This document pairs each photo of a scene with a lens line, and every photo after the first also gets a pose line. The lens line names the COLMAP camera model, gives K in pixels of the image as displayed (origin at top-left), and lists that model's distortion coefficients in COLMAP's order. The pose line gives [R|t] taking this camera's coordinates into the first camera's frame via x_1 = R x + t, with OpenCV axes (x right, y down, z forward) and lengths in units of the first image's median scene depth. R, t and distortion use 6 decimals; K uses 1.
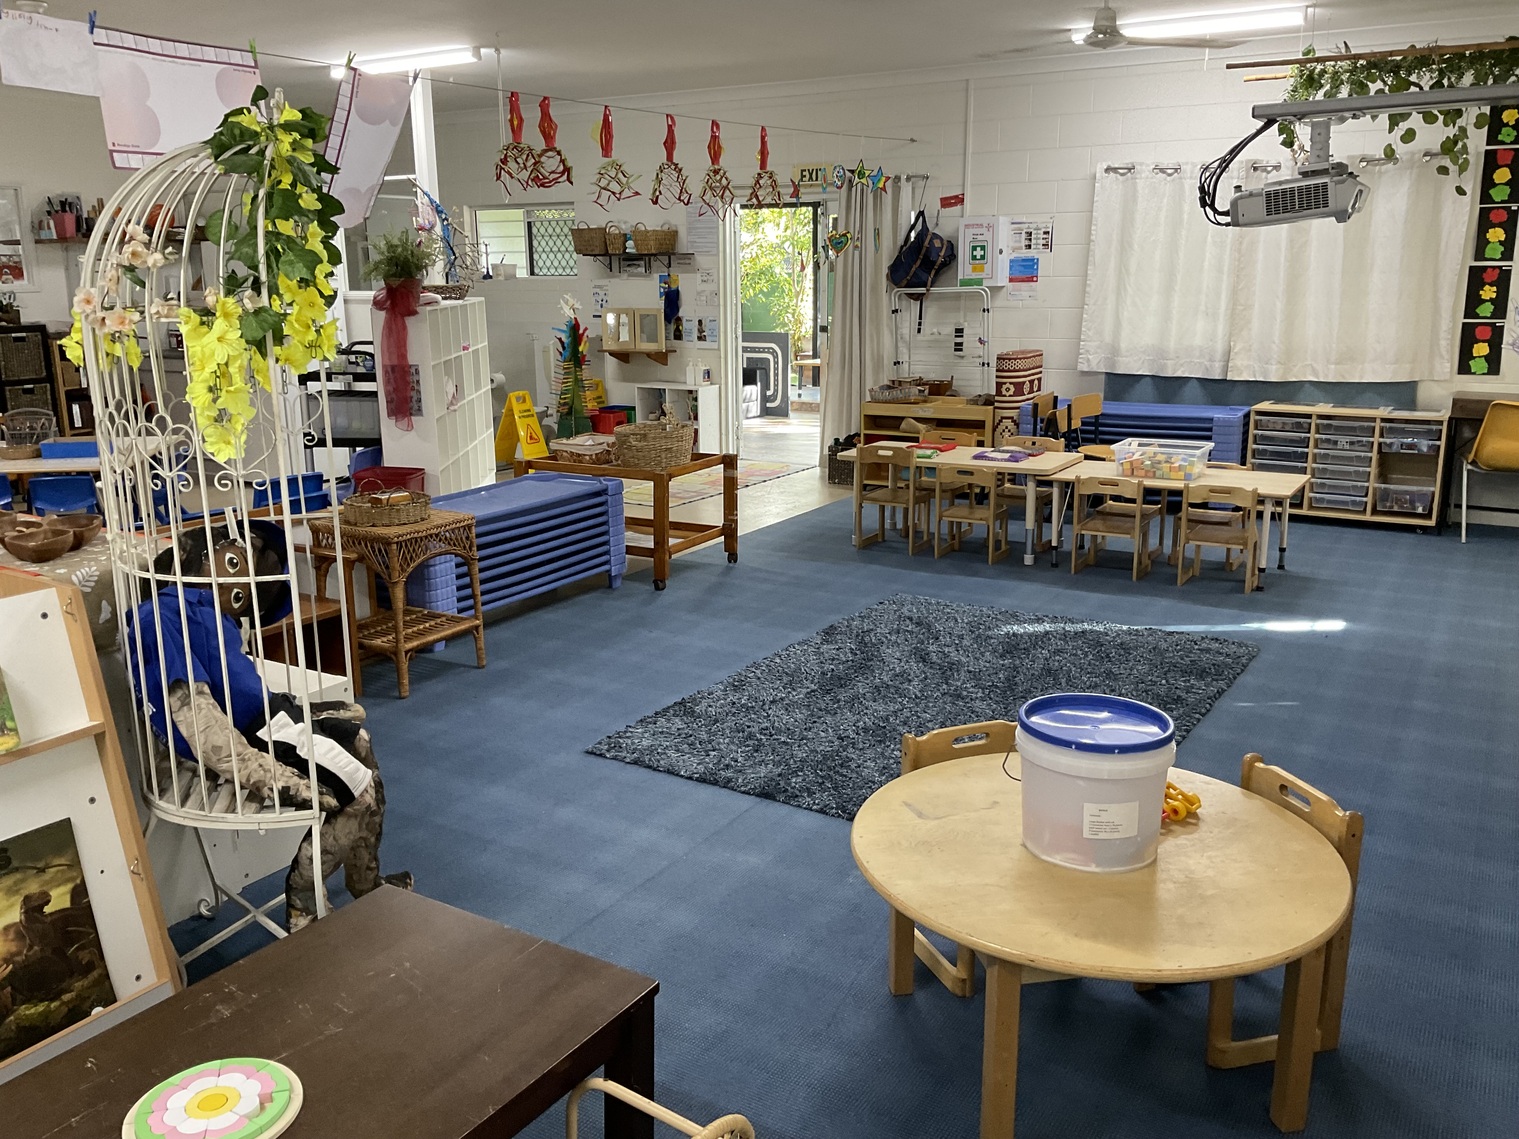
lens RADIAL K [[1256.7, 0, 765.5], [0, 1256.7, 567.2], [0, 0, 1]] dist [0.075579, -0.145480]
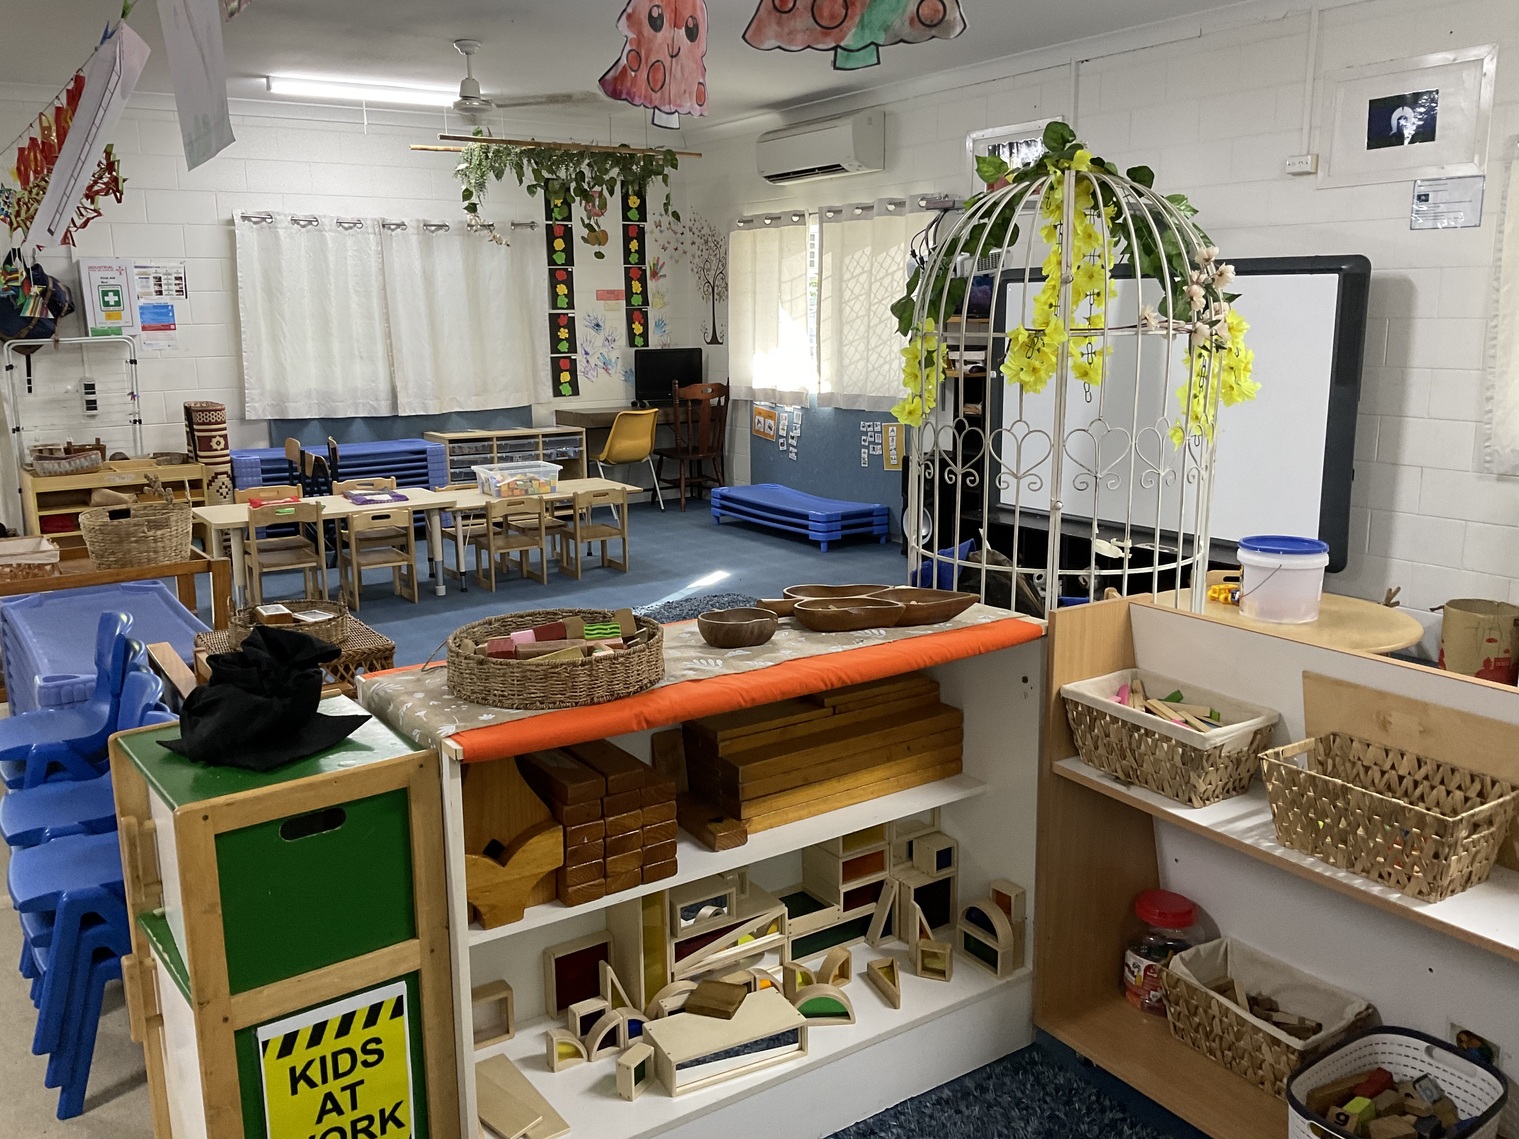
lens RADIAL K [[1256.7, 0, 755.1], [0, 1256.7, 578.2], [0, 0, 1]] dist [0.075579, -0.145480]
pose [[0.425596, -0.187916, 0.885187, -0.491041], [0.213954, 0.971362, 0.103341, -0.055539], [-0.879256, 0.145408, 0.453613, 0.236710]]
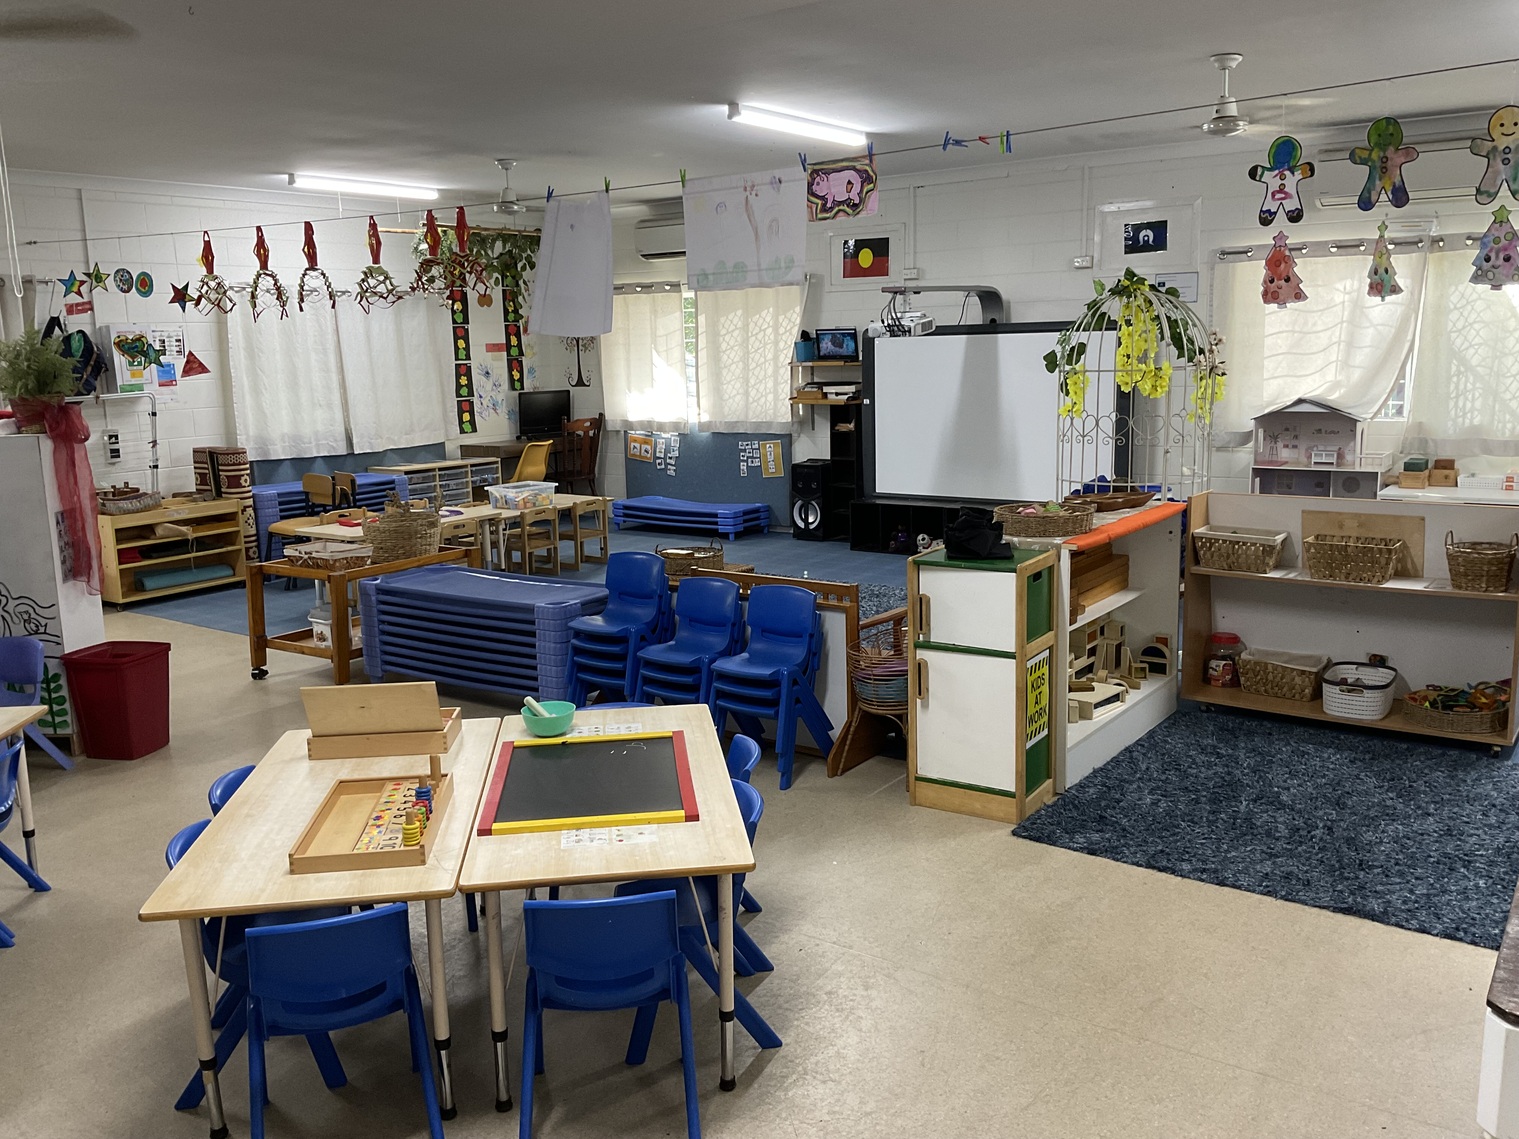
lens RADIAL K [[1256.7, 0, 752.8], [0, 1256.7, 583.0], [0, 0, 1]] dist [0.075579, -0.145480]
pose [[0.087603, -0.184361, 0.978947, -0.863360], [0.251238, 0.955045, 0.157378, -0.118624], [-0.963953, 0.232162, 0.129984, 0.453022]]
